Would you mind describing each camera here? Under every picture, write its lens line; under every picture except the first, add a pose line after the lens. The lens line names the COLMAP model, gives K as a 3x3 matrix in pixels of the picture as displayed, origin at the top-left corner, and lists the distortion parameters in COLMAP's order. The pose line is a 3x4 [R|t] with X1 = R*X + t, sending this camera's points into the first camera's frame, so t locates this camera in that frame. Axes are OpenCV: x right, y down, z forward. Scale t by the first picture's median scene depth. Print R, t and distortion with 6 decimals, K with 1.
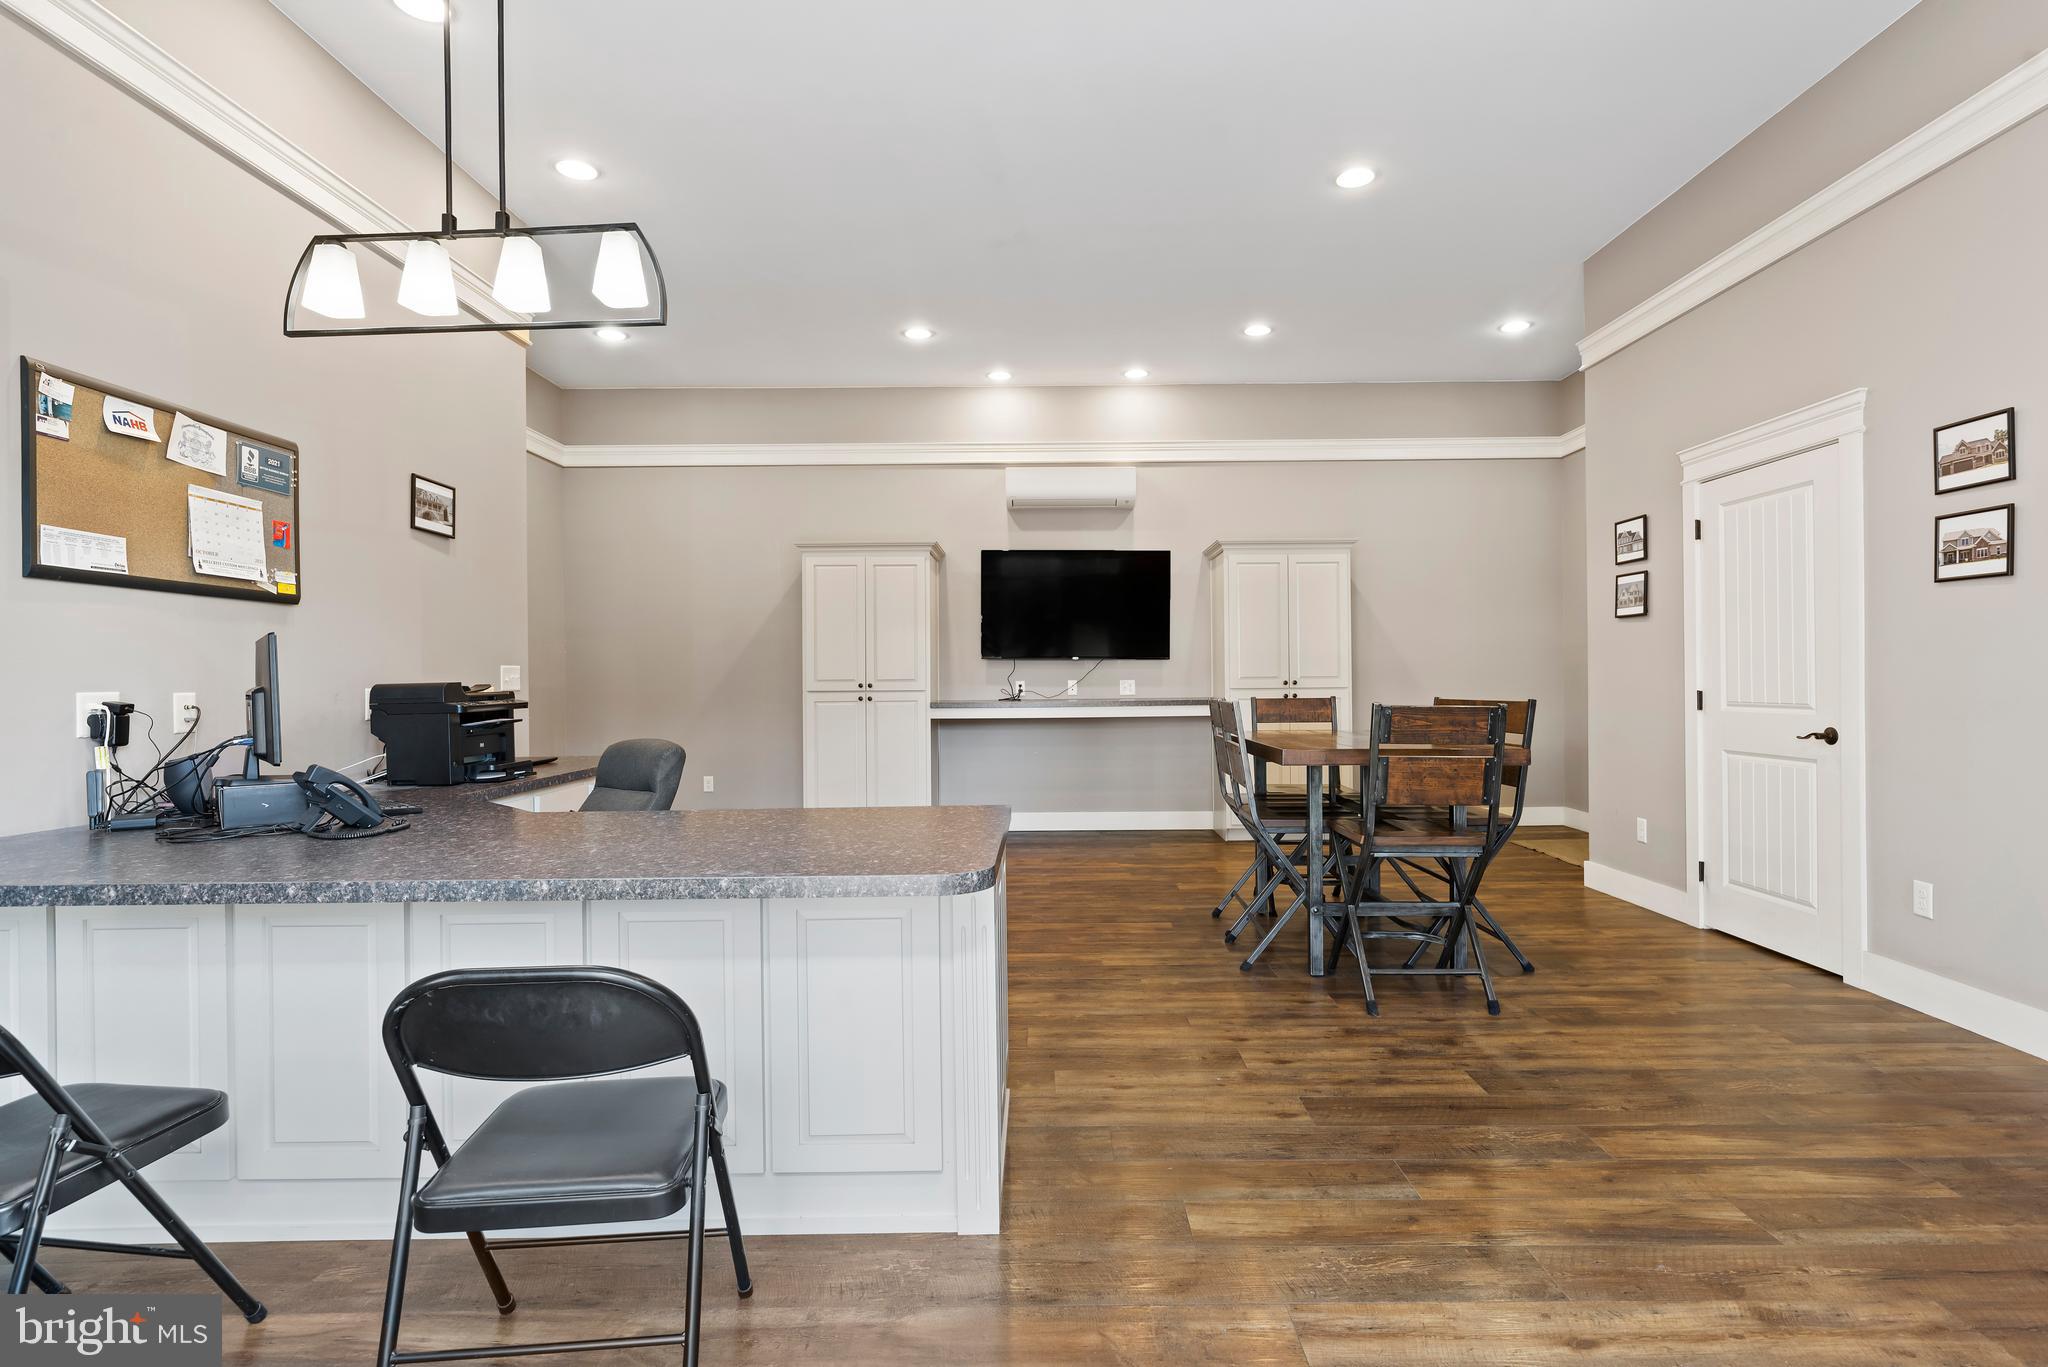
lens RADIAL K [[999.0, 0, 1047.3], [0, 999.0, 678.0], [0, 0, 1]] dist [-0.003243, 0.001147]
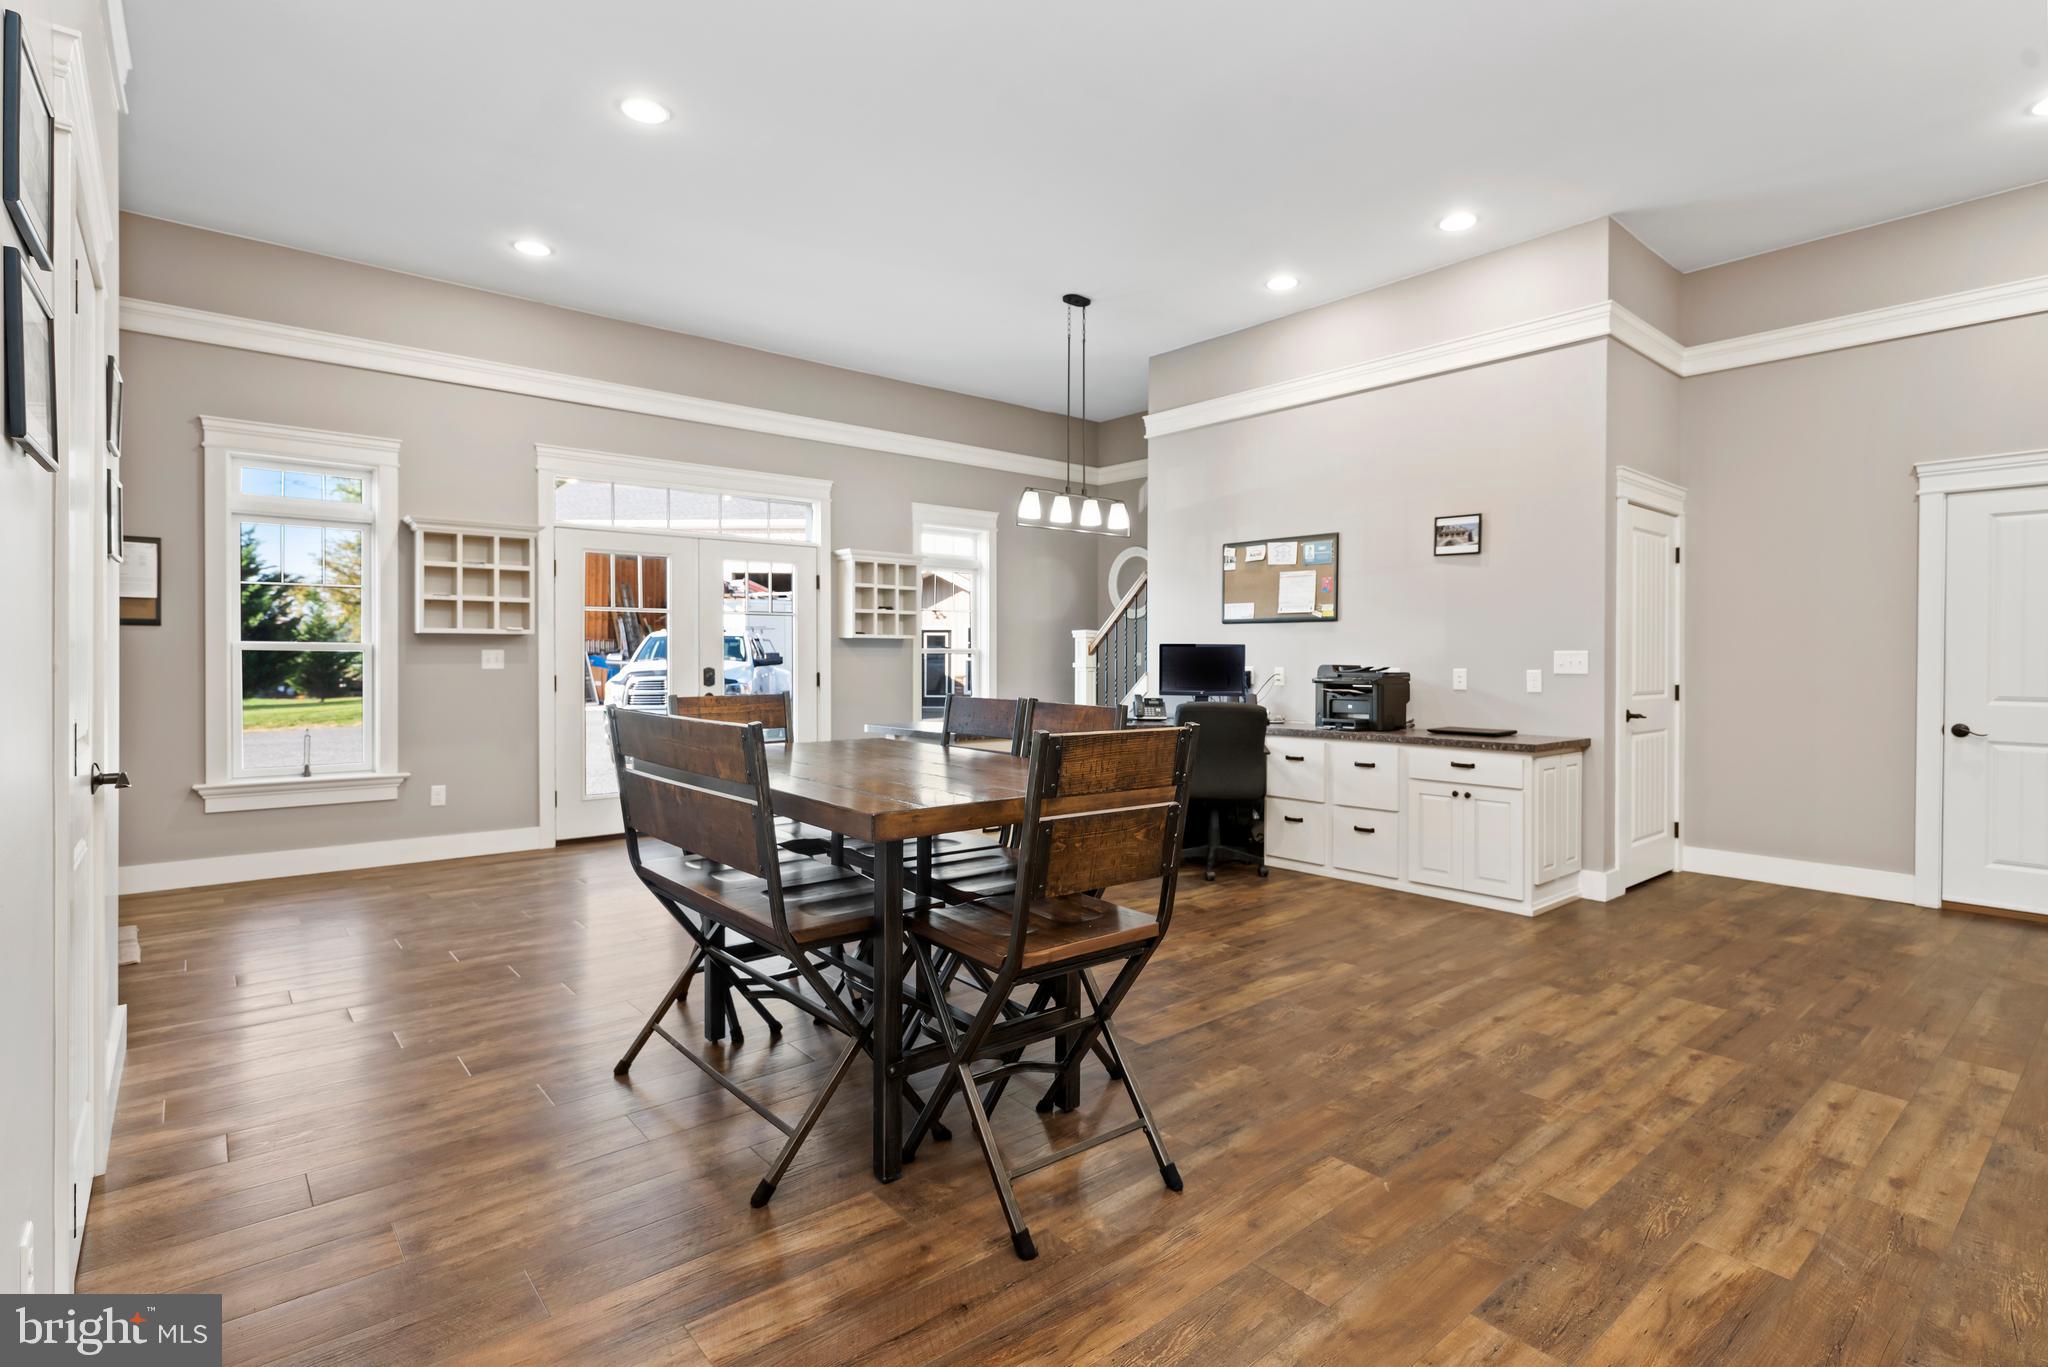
lens RADIAL K [[999.0, 0, 1028.9], [0, 999.0, 653.6], [0, 0, 1]] dist [-0.003243, 0.001147]
pose [[-0.767467, 0.001608, -0.641087, 0.876237], [0.003034, 0.999995, -0.001123, -0.014461], [0.641082, -0.002807, -0.767468, 2.110182]]
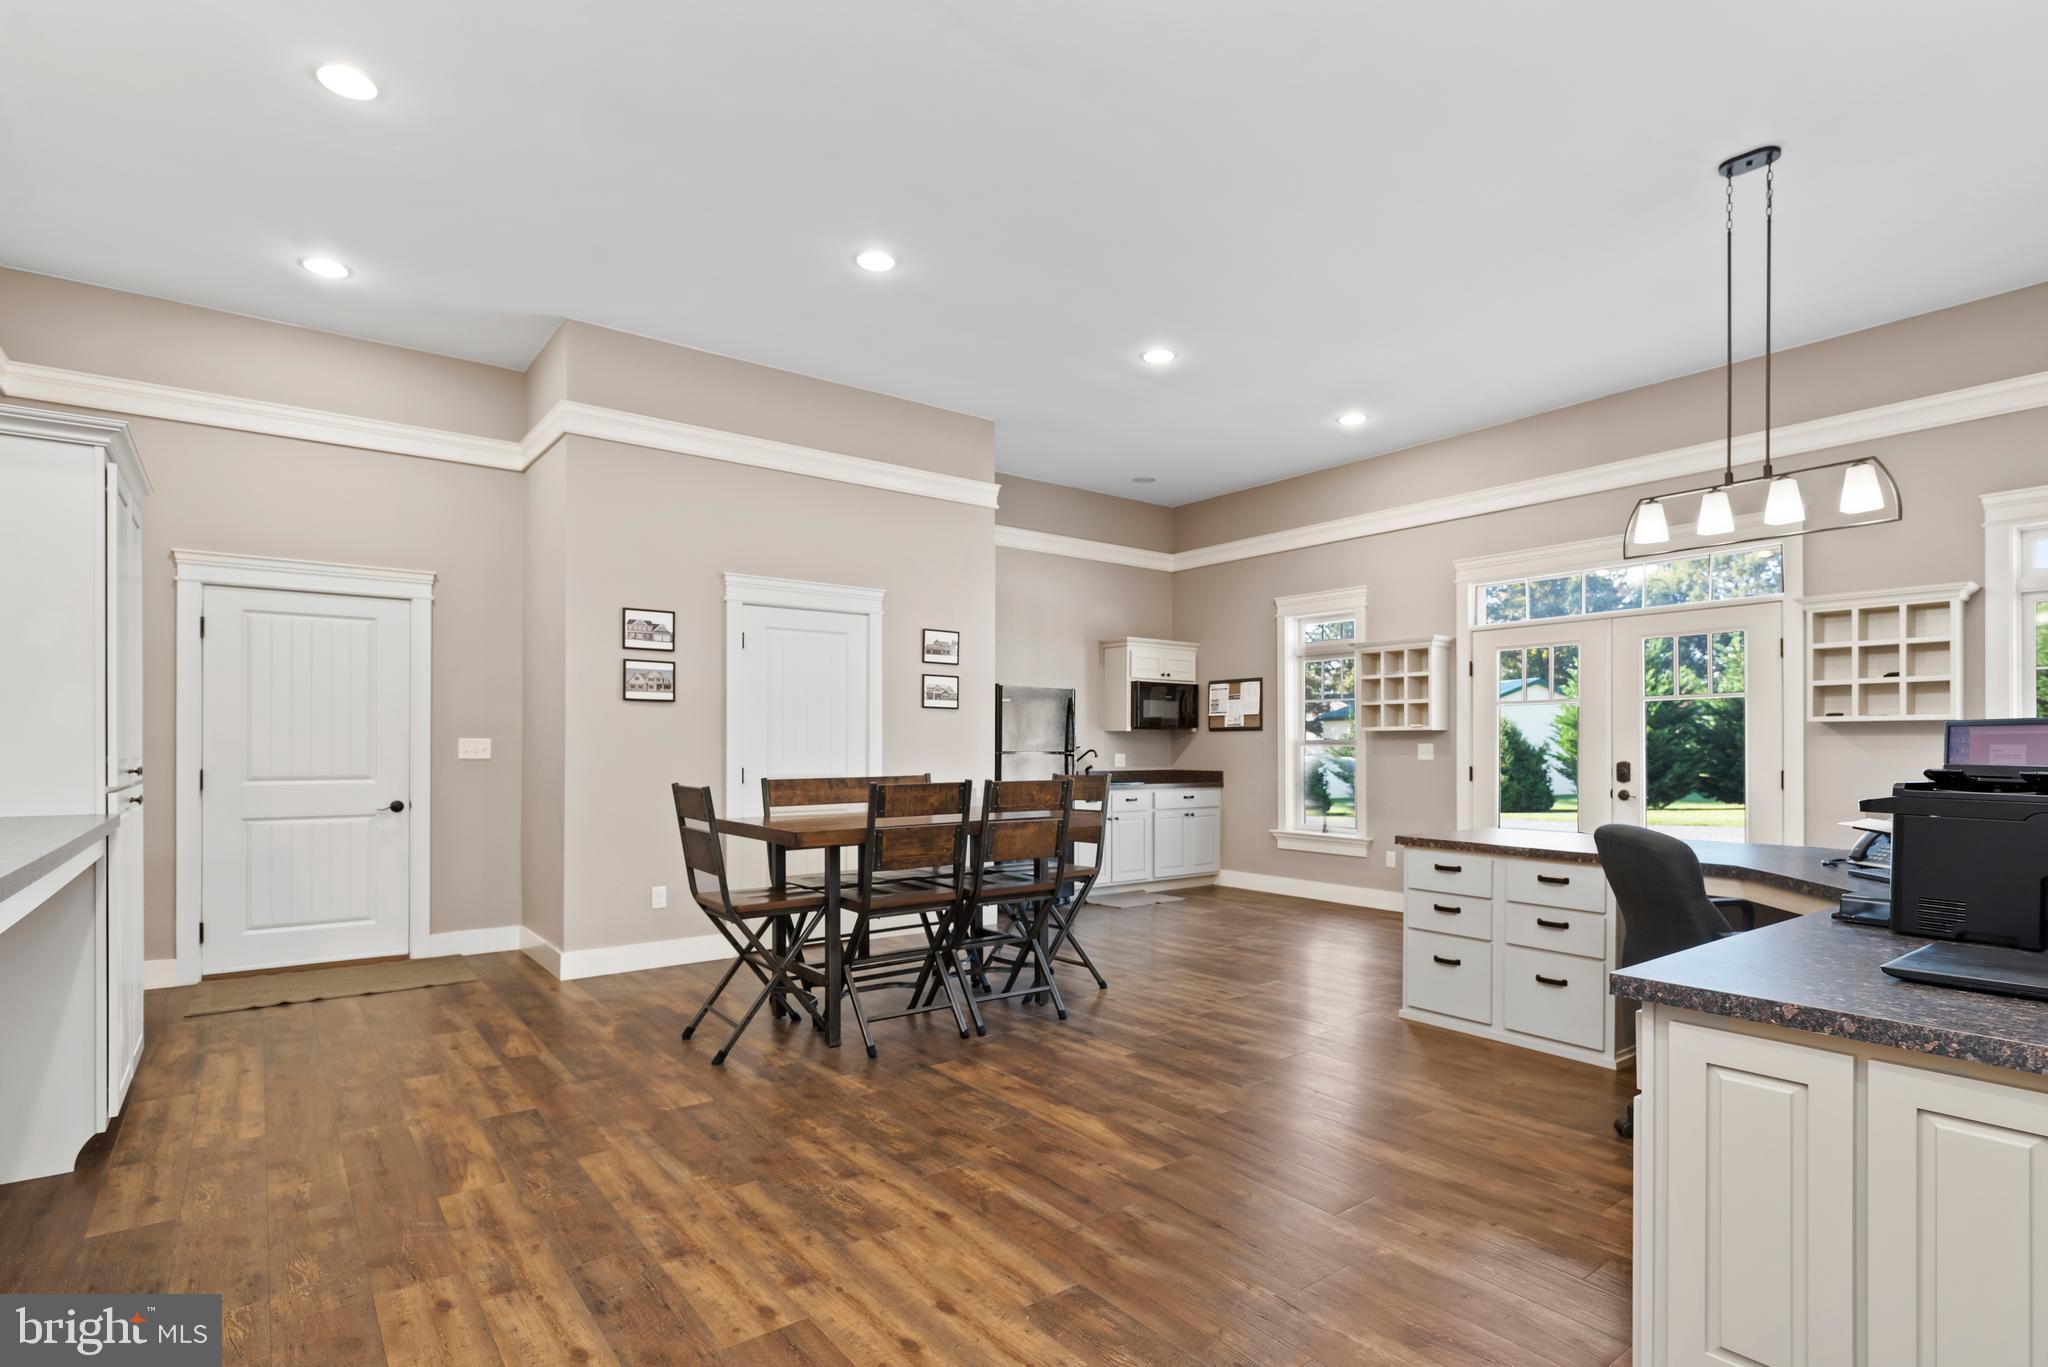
lens RADIAL K [[999.0, 0, 1063.6], [0, 999.0, 751.7], [0, 0, 1]] dist [-0.003243, 0.001147]
pose [[-0.622429, 0.002384, 0.782672, -0.819660], [0.002388, 0.999996, -0.001146, -0.008321], [-0.782672, 0.001156, -0.622433, 2.052380]]
